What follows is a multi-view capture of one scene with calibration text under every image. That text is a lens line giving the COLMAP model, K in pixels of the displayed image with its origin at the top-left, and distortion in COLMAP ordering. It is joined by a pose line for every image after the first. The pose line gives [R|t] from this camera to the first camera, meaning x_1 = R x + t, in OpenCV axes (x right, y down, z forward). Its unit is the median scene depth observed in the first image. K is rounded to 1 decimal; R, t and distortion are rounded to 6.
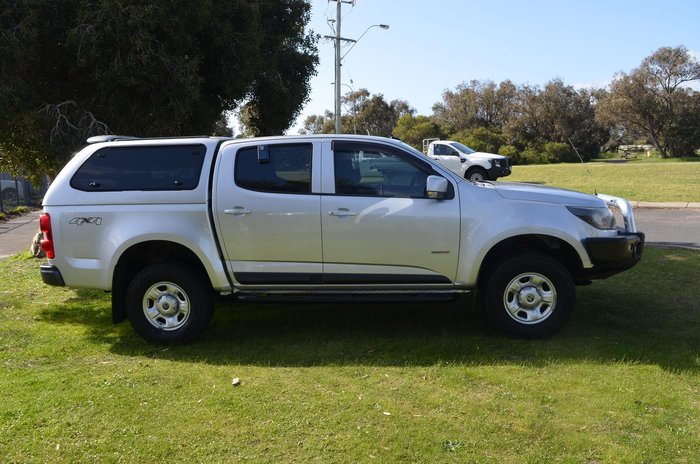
lens RADIAL K [[748.0, 0, 350.0], [0, 748.0, 232.0], [0, 0, 1]] dist [-0.085000, 0.017083]
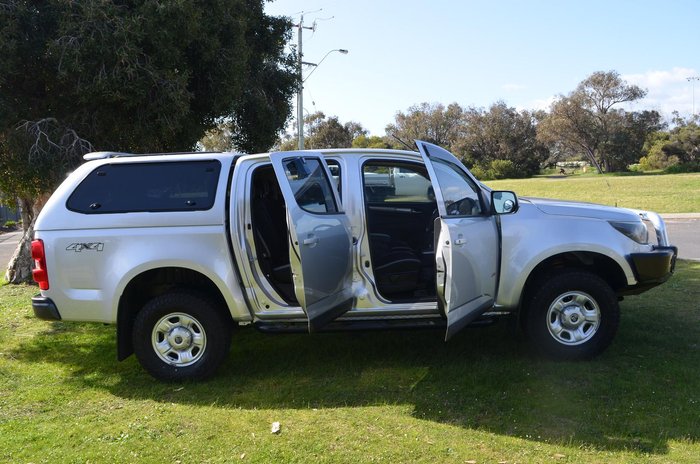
lens RADIAL K [[668.9, 0, 350.0], [0, 668.9, 232.0], [0, 0, 1]] dist [-0.069485, -0.016329]
pose [[0.994295, -0.020078, 0.104757, -0.121468], [0.021991, 0.999611, -0.017140, -0.012160], [-0.104372, 0.019346, 0.994350, 0.173155]]
